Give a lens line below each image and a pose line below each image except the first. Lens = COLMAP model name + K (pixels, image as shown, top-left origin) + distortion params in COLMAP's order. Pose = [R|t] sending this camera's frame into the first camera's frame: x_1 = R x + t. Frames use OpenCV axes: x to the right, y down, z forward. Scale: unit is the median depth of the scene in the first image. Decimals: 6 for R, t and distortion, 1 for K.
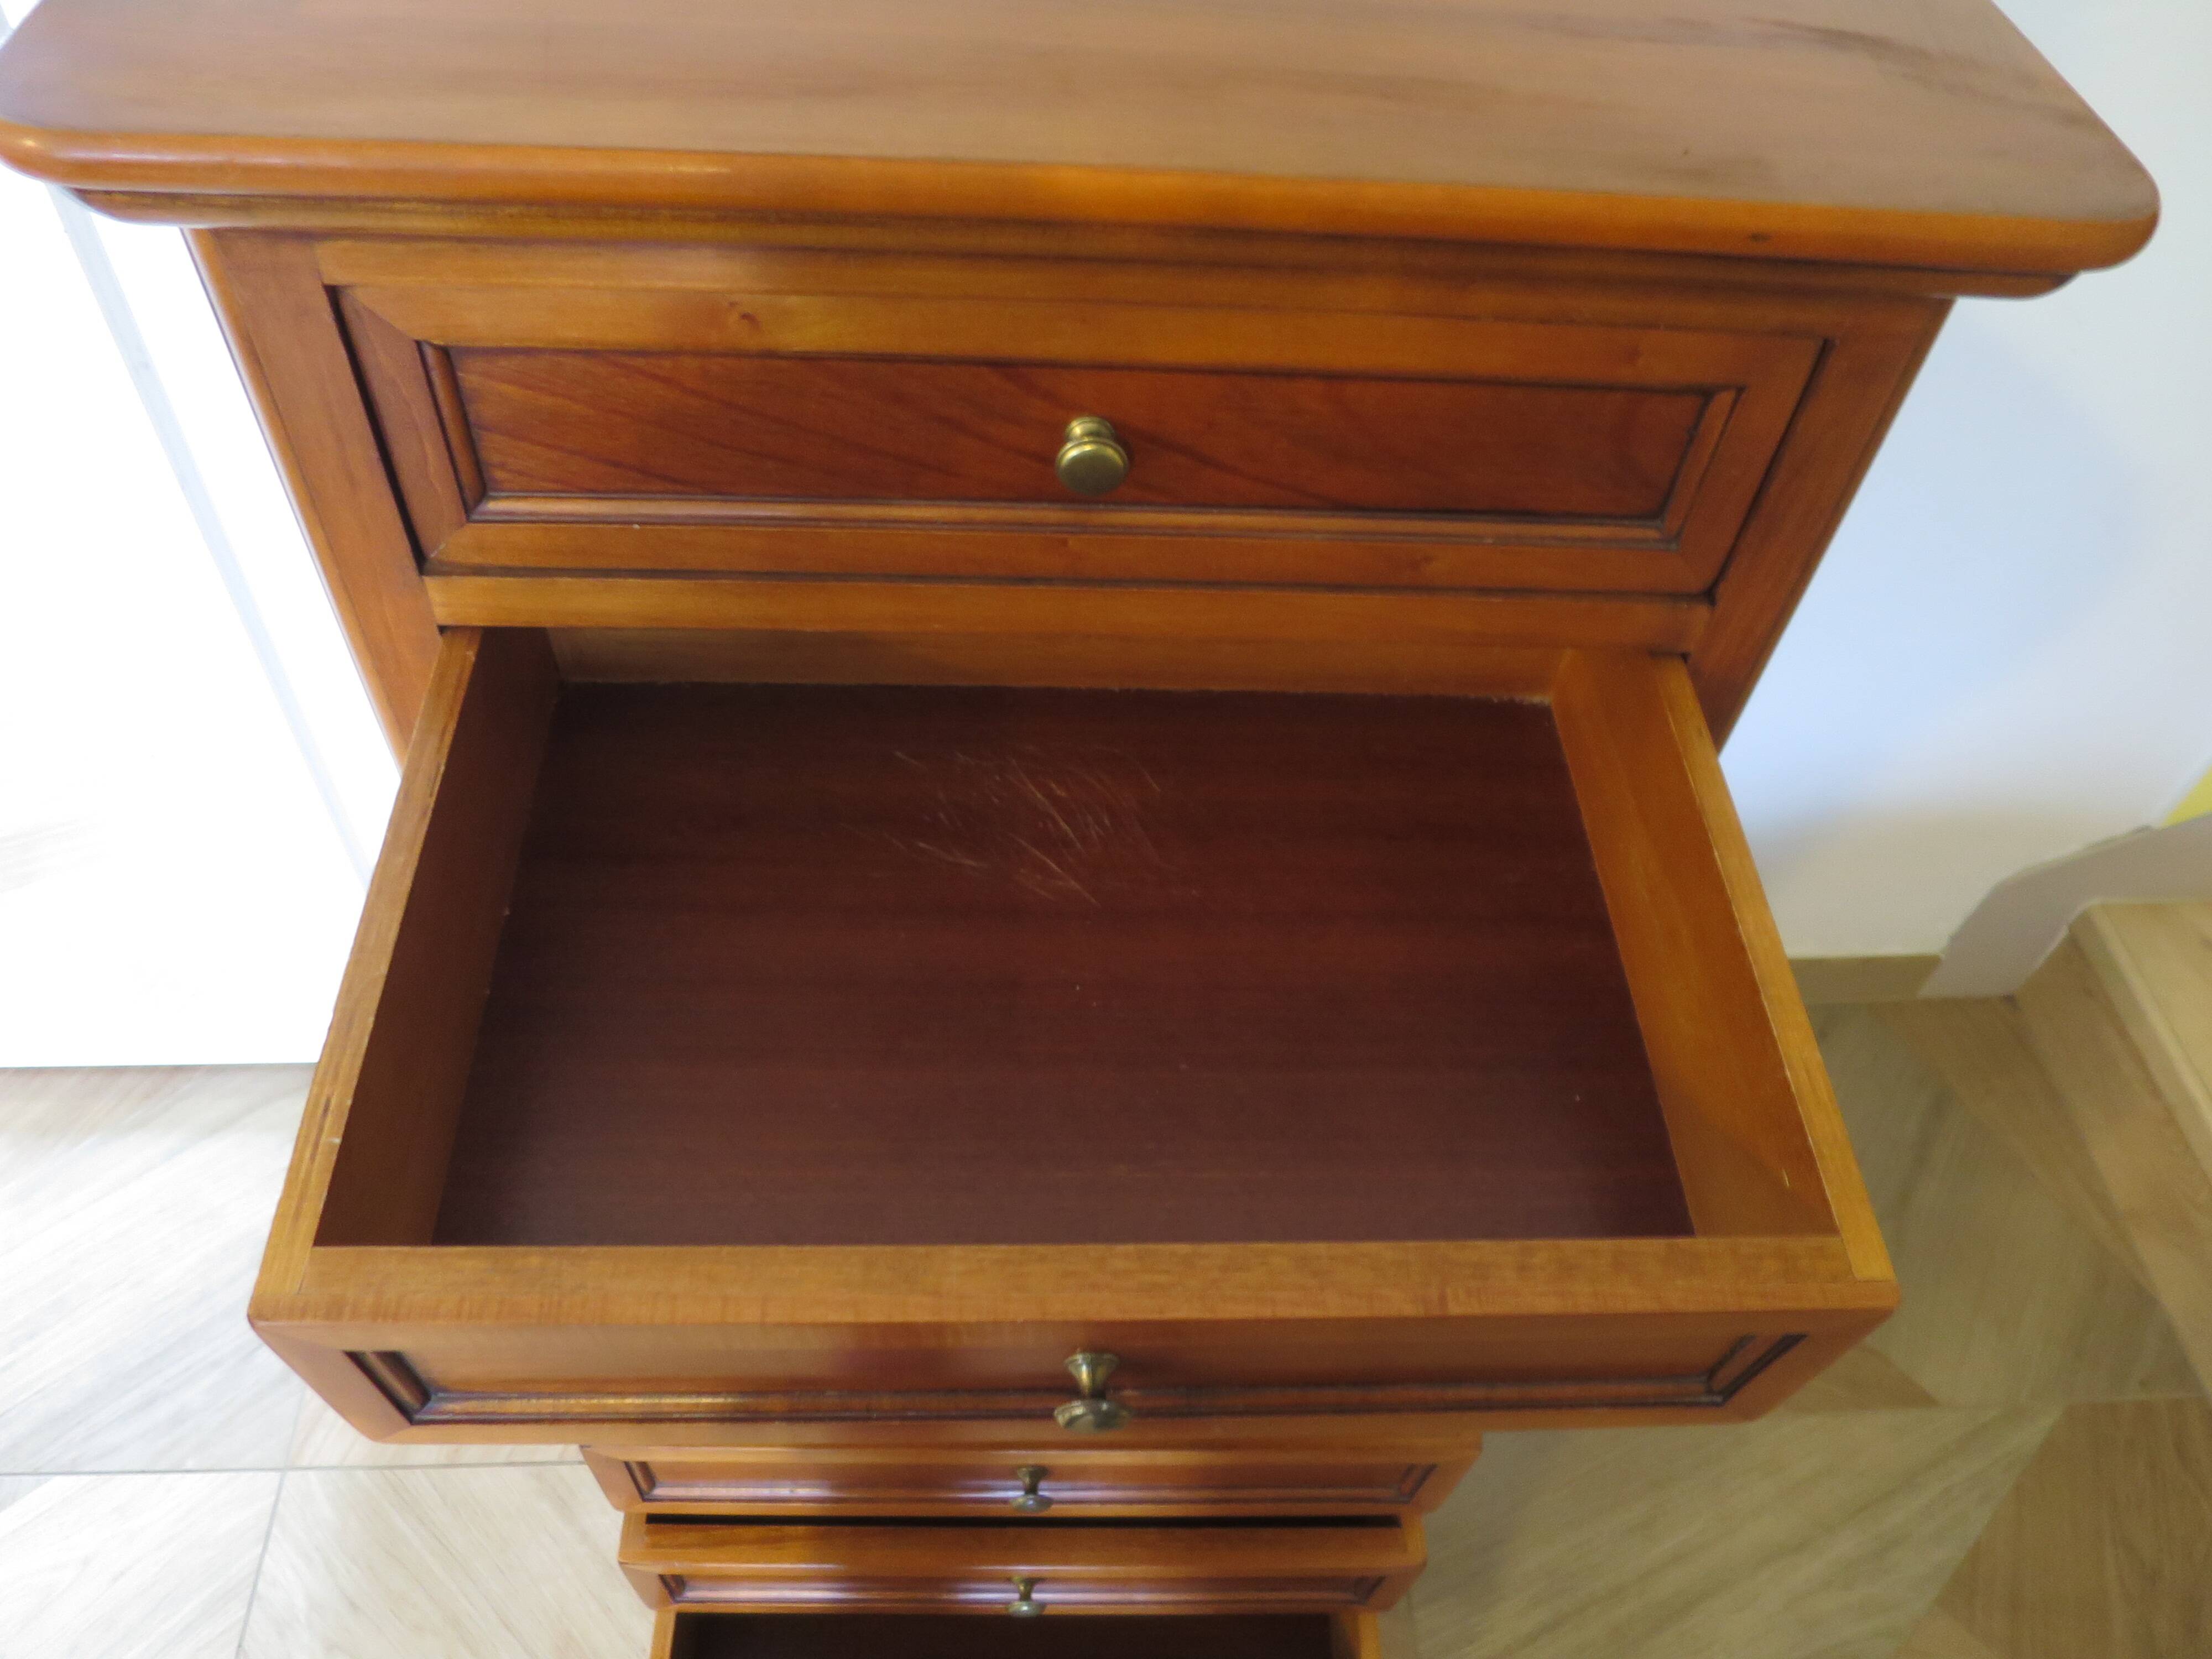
lens RADIAL K [[1592.8, 0, 1102.5], [0, 1592.8, 833.0], [0, 0, 1]] dist [-0.048008, 0.008979]
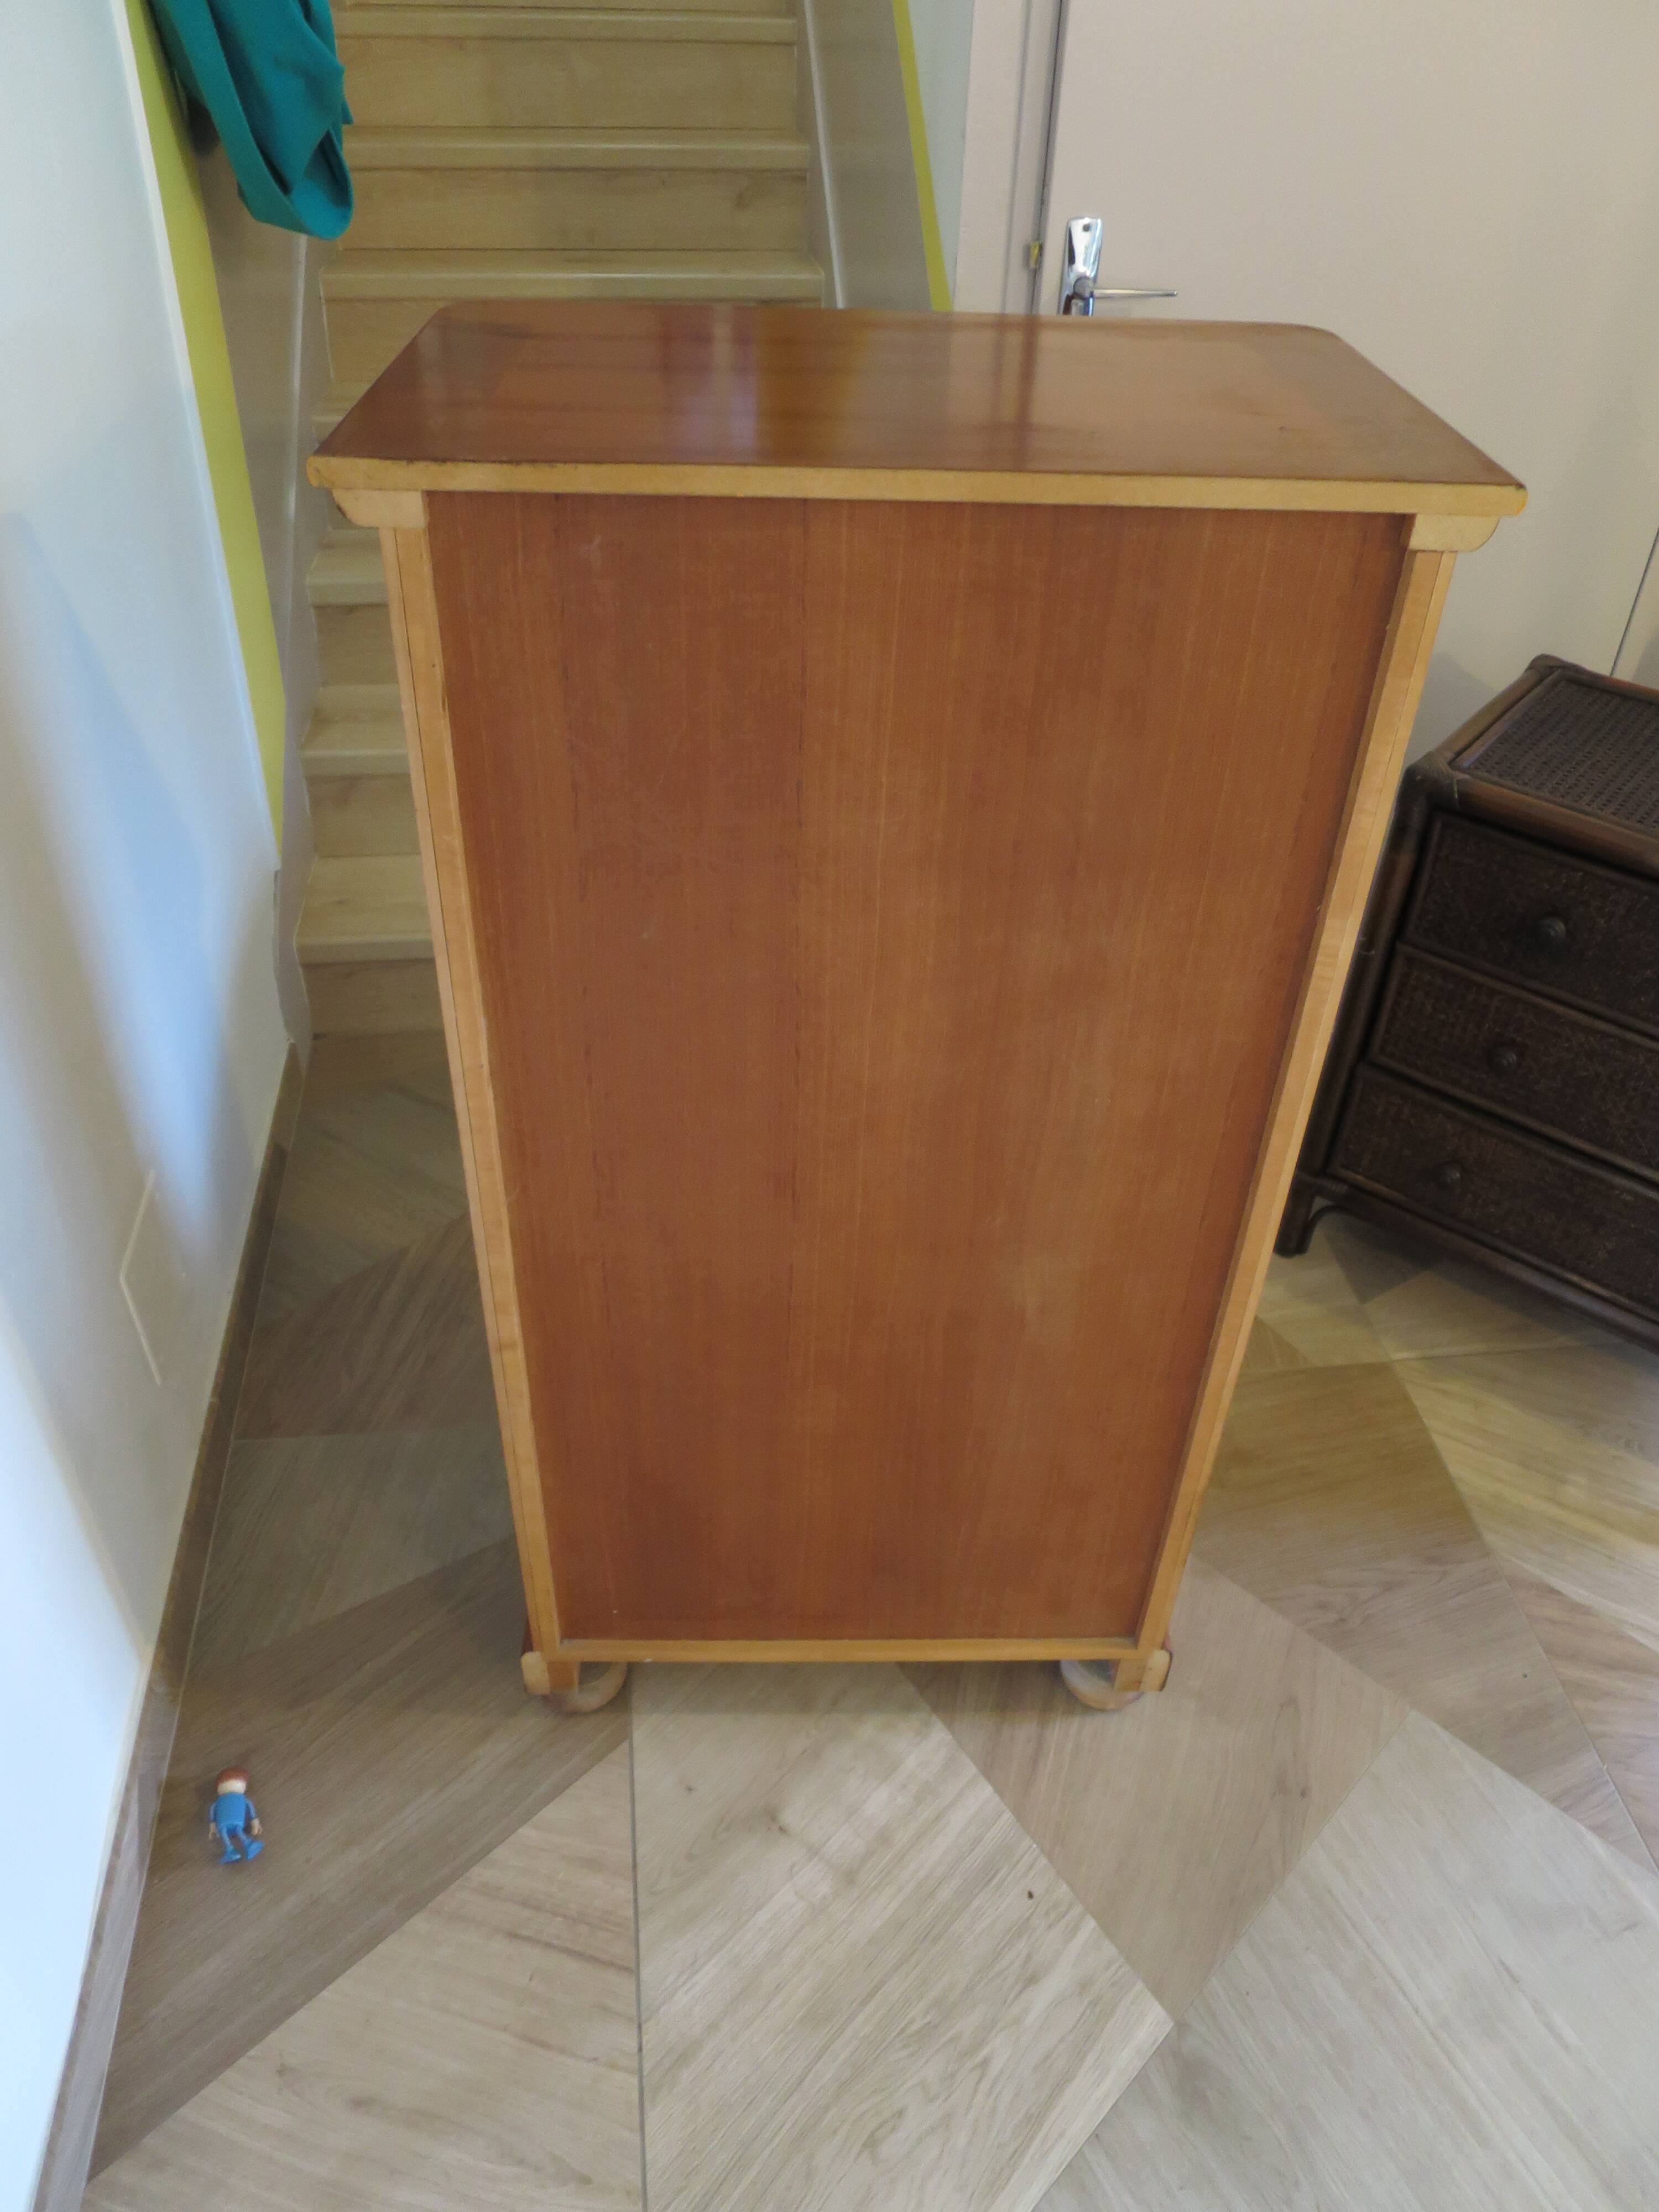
lens RADIAL K [[1599.6, 0, 833.4], [0, 1599.6, 1106.3], [0, 0, 1]] dist [-0.042228, 0.004526]
pose [[-0.059830, -0.660946, 0.748045, -0.701315], [0.737315, 0.475902, 0.479462, -0.265127], [-0.672894, 0.580231, 0.458852, 0.133805]]
